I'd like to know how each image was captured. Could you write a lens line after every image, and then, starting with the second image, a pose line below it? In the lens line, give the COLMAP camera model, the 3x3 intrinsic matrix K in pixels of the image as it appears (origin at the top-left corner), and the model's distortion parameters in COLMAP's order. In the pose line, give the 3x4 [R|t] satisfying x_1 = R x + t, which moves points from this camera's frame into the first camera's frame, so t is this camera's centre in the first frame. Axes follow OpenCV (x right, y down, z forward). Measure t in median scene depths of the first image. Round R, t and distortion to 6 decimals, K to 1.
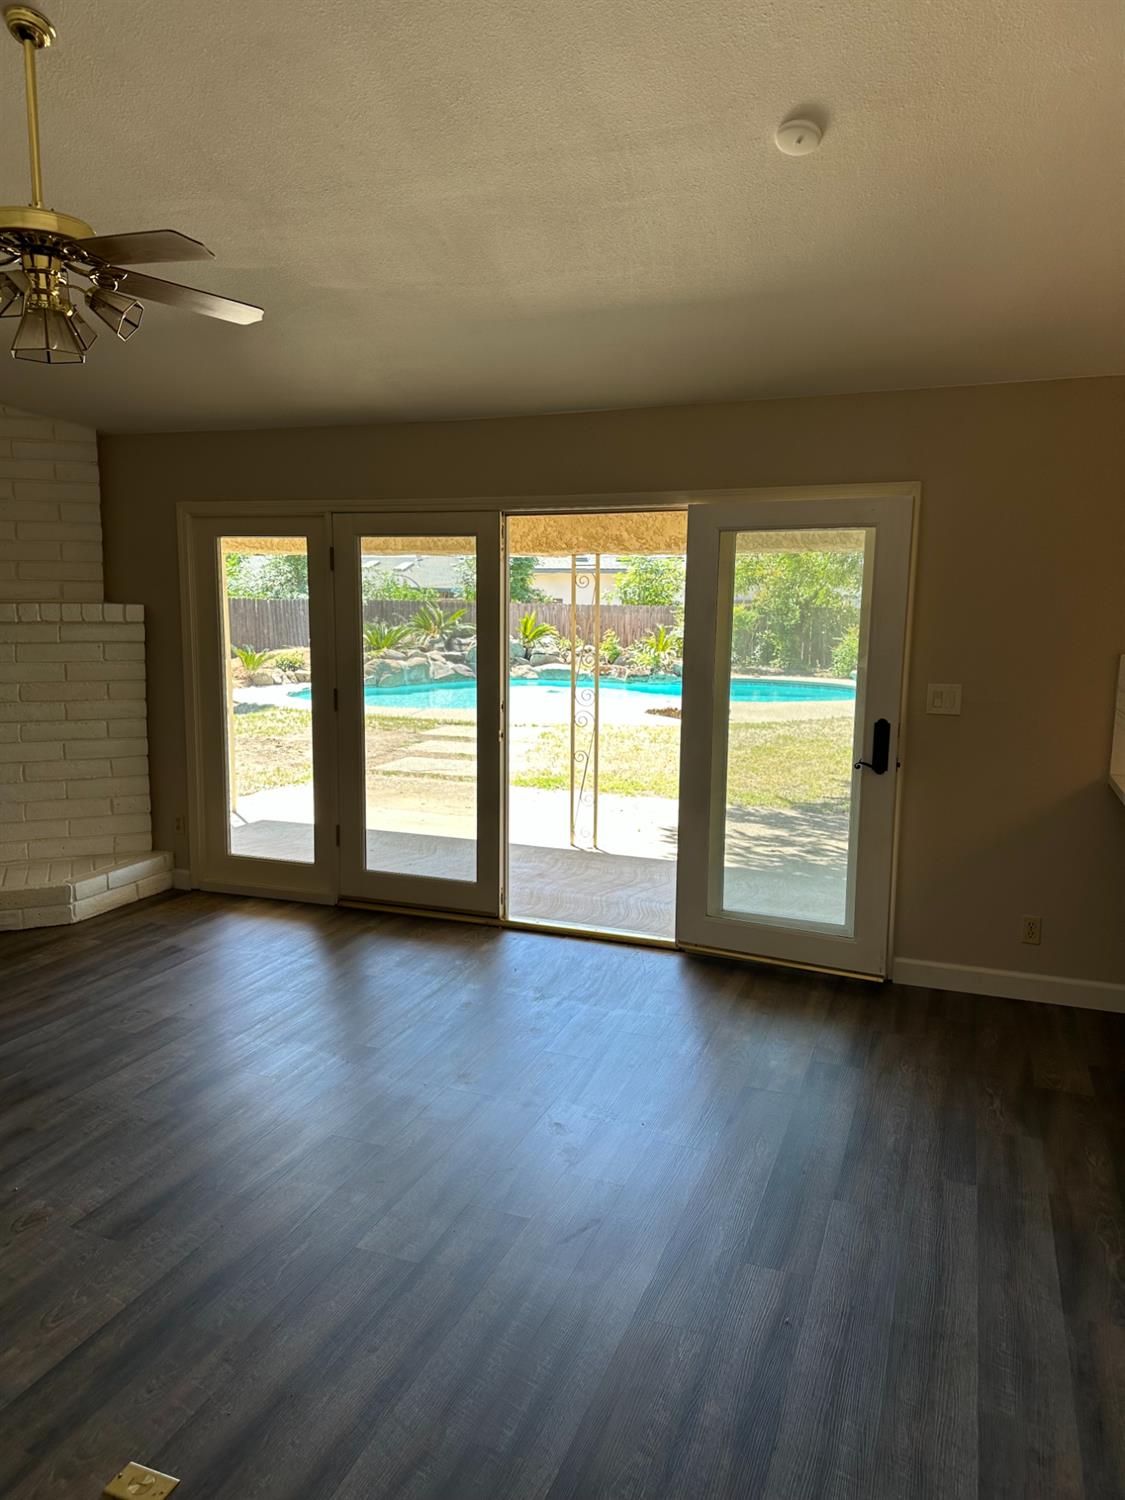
lens RADIAL K [[1040.6, 0, 562.5], [0, 1040.6, 750.0], [0, 0, 1]] dist [0.060167, -0.092920]
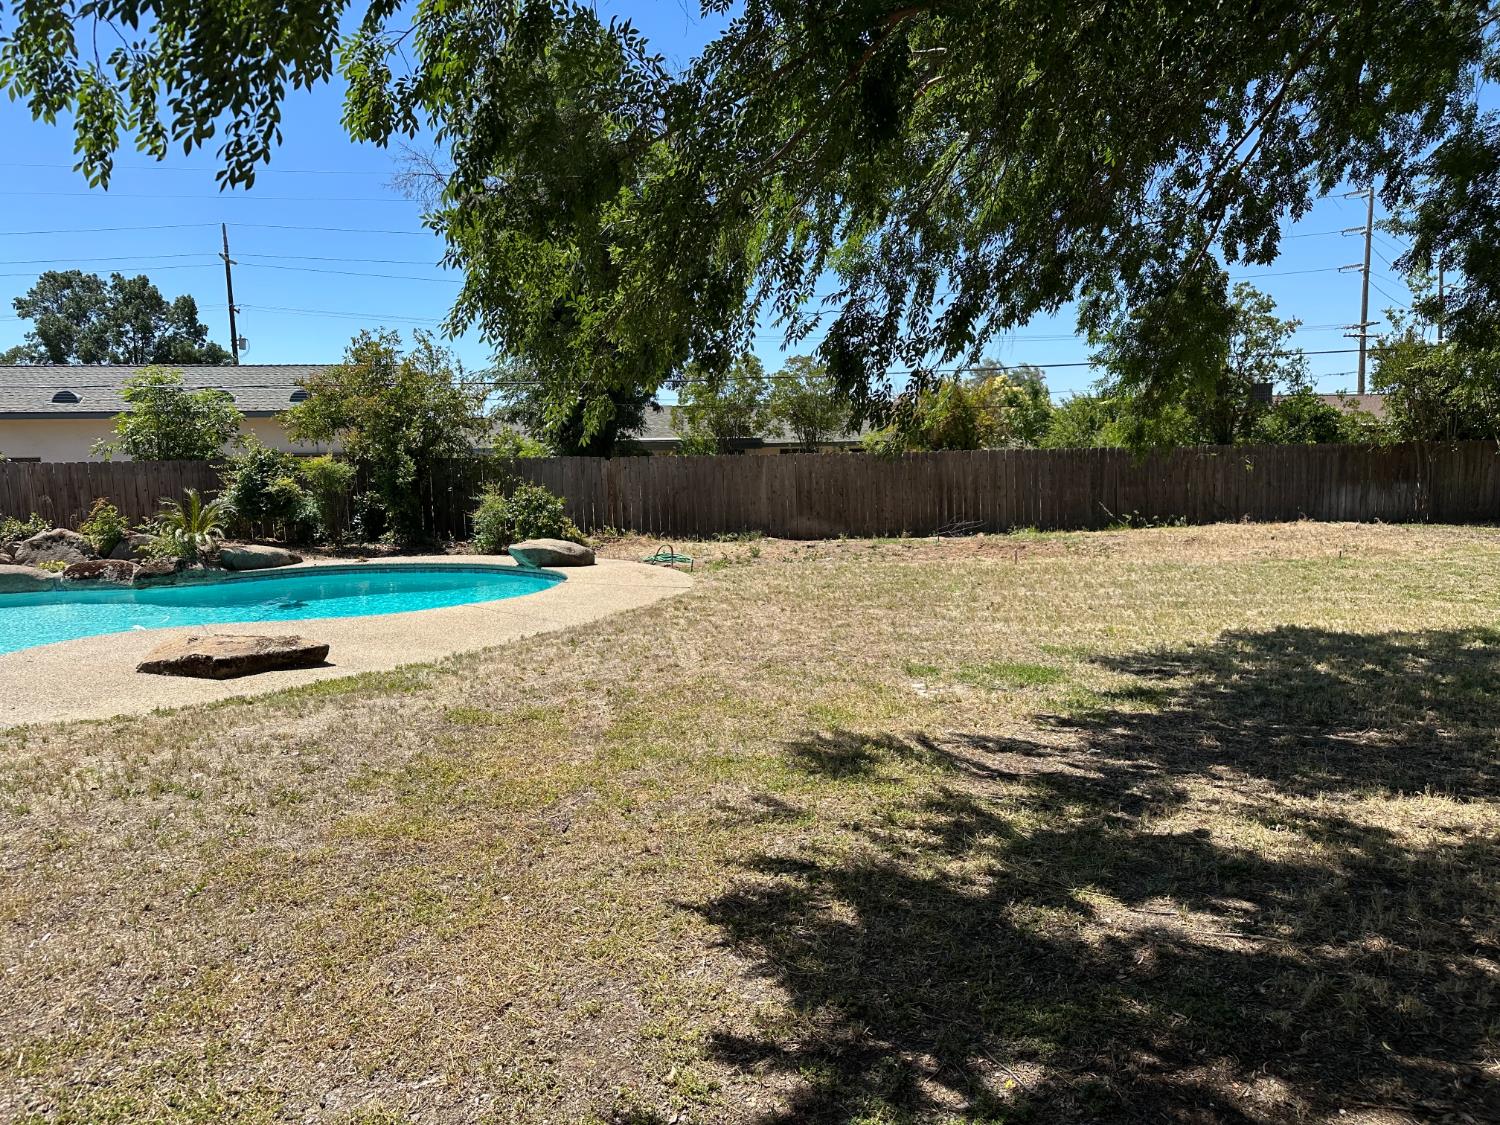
lens RADIAL K [[1040.6, 0, 750.0], [0, 1040.6, 562.5], [0, 0, 1]] dist [0.060167, -0.092920]
pose [[0.850403, -0.081231, 0.519823, 0.048542], [0.102331, 0.994678, -0.011974, -0.034927], [-0.516084, 0.063377, 0.854190, 0.294288]]
